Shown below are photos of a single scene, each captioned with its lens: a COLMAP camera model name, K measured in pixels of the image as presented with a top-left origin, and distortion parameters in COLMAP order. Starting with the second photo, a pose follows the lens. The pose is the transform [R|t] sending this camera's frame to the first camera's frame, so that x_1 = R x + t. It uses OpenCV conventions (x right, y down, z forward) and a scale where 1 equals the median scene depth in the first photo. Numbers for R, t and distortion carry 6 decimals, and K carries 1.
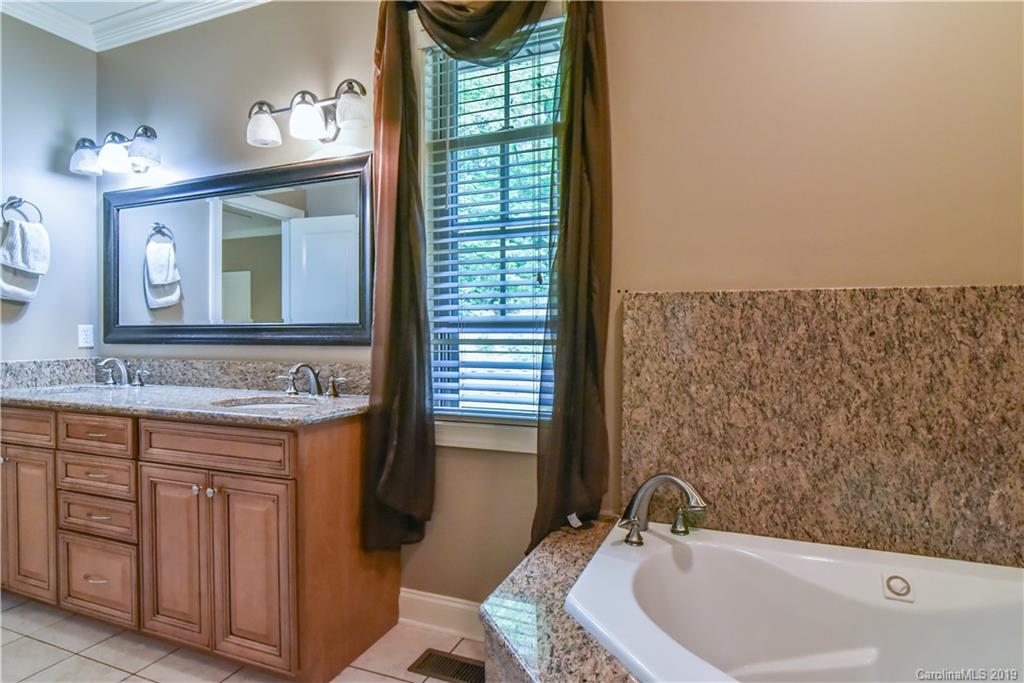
lens RADIAL K [[533.7, 0, 546.6], [0, 533.7, 337.9], [0, 0, 1]] dist [-0.014384, -0.000429]
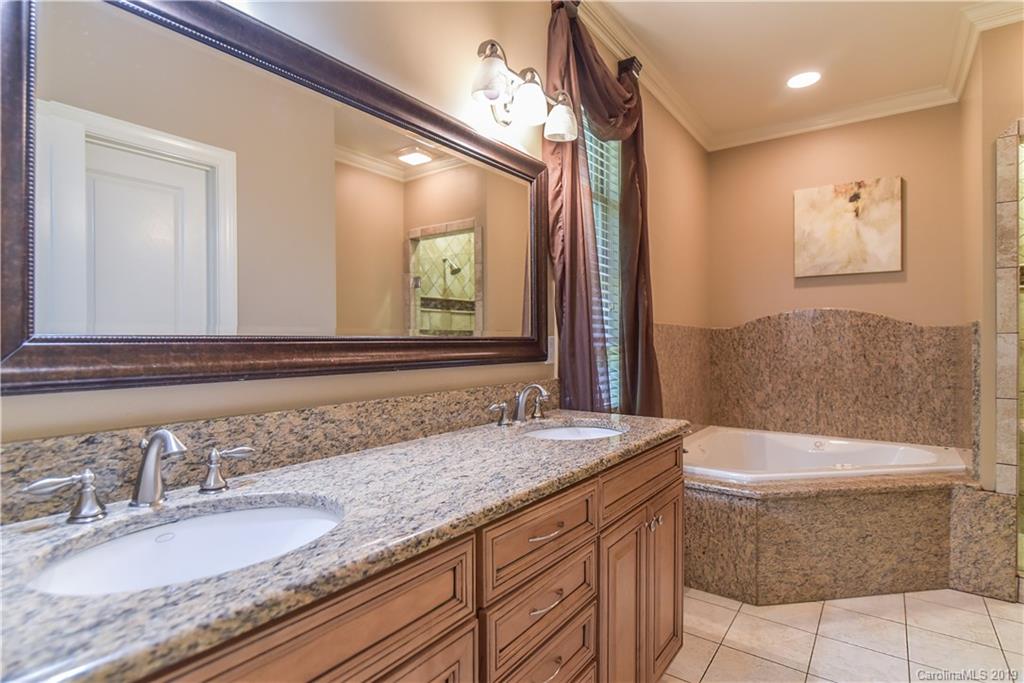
lens RADIAL K [[533.7, 0, 503.9], [0, 533.7, 339.4], [0, 0, 1]] dist [-0.014384, -0.000429]
pose [[0.275744, -0.001779, 0.961229, -1.387018], [0.010186, 0.999948, -0.001071, -0.013764], [-0.961177, 0.010086, 0.275748, 0.962840]]
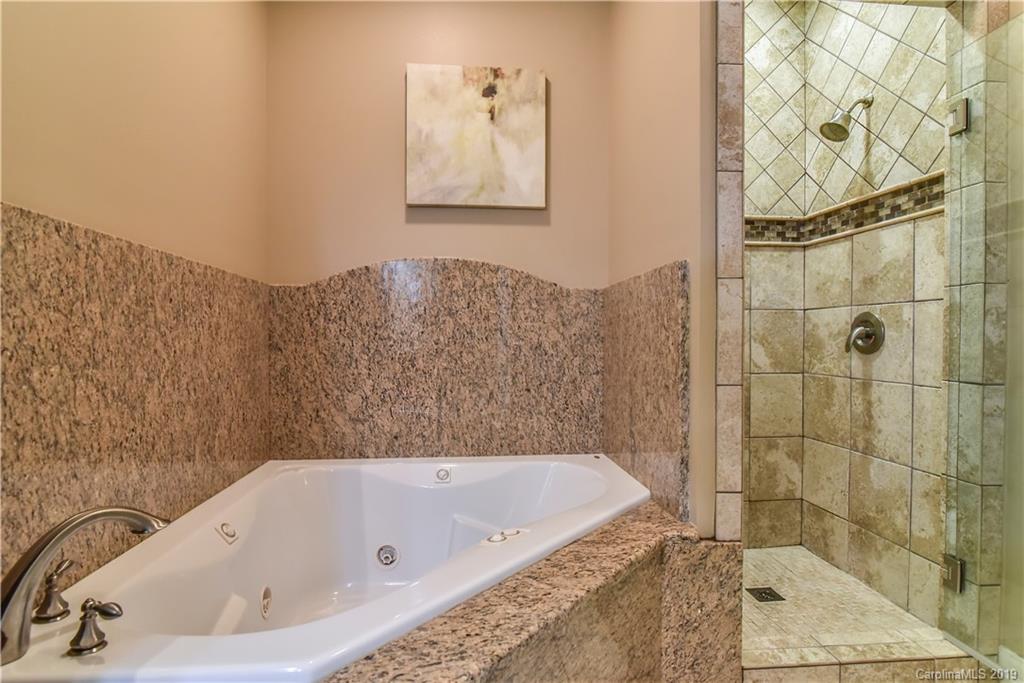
lens RADIAL K [[533.7, 0, 512.7], [0, 533.7, 340.4], [0, 0, 1]] dist [-0.014384, -0.000429]
pose [[-0.429484, -0.005499, 0.903058, -0.498931], [0.007675, 0.999923, 0.009740, 0.056528], [-0.903042, 0.011114, -0.429409, 0.793268]]
